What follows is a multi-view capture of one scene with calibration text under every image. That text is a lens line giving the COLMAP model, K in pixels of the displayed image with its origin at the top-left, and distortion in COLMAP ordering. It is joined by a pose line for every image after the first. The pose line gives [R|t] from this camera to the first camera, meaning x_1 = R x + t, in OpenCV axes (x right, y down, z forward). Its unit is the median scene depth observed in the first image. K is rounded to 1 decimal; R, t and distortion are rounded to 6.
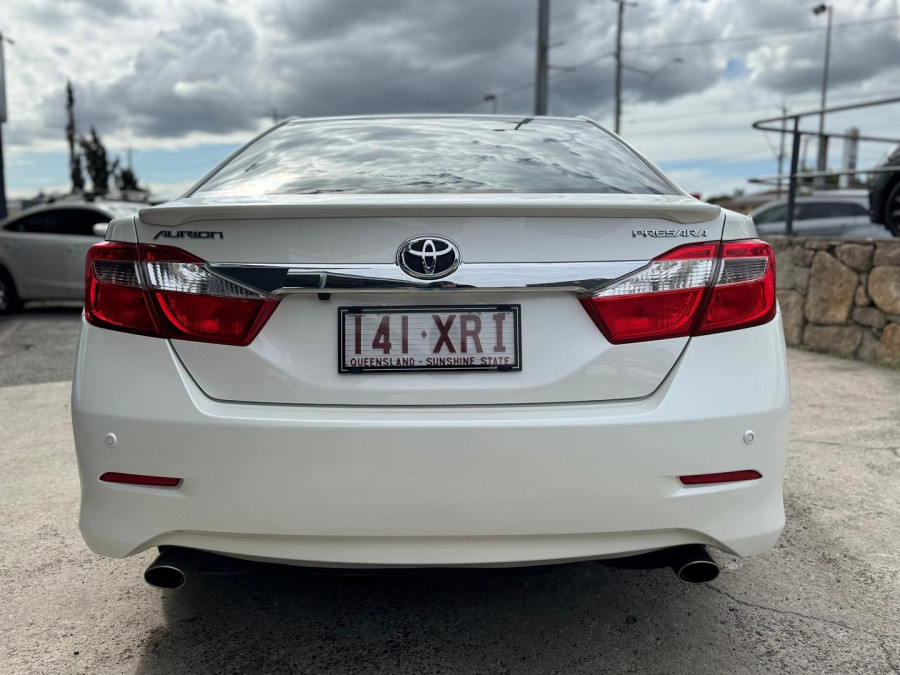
lens RADIAL K [[727.2, 0, 446.7], [0, 727.2, 342.8], [0, 0, 1]] dist [0.128090, -0.200013]
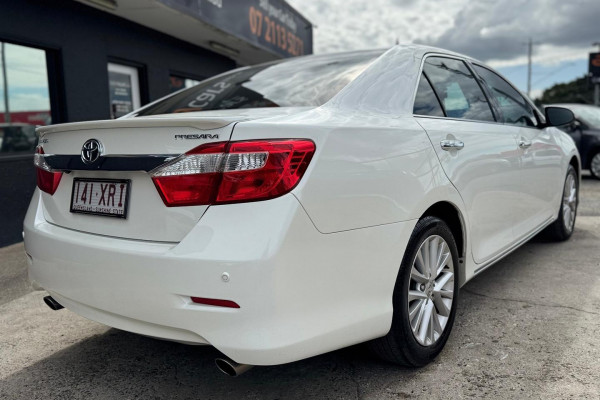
lens RADIAL K [[475.4, 0, 300.0], [0, 475.4, 200.0], [0, 0, 1]] dist [0.149555, -0.268838]
pose [[0.803150, 0.058494, -0.592898, 1.080072], [-0.059408, 0.998072, 0.017993, -0.048553], [0.592807, 0.020772, 0.805077, 0.335724]]
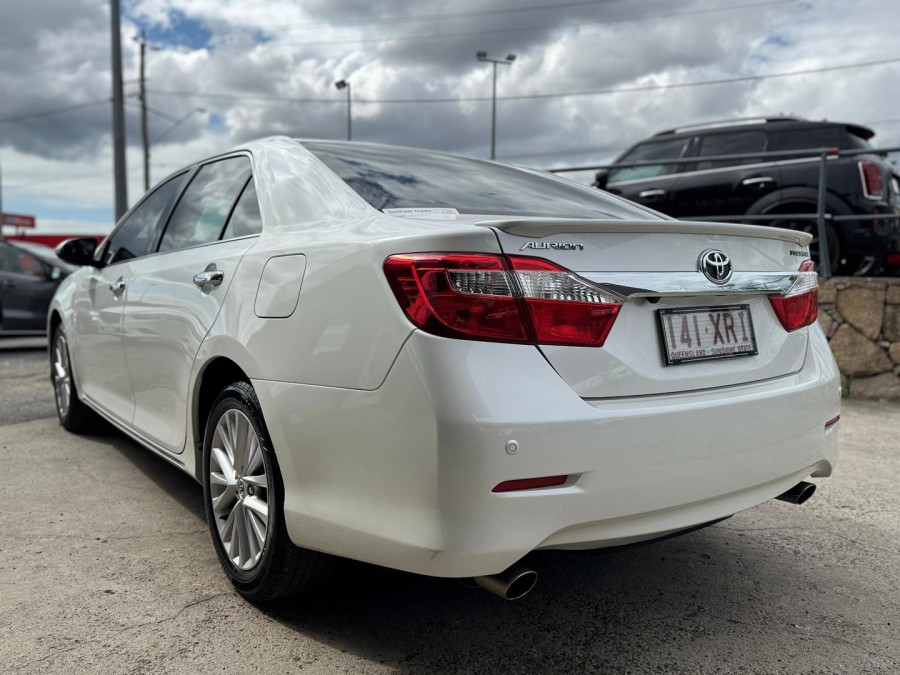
lens RADIAL K [[727.2, 0, 446.7], [0, 727.2, 342.8], [0, 0, 1]] dist [0.128090, -0.200013]
pose [[0.801914, -0.043405, 0.595861, -1.118144], [0.079789, 0.996204, -0.034813, 0.018301], [-0.592088, 0.075460, 0.802333, 0.268097]]
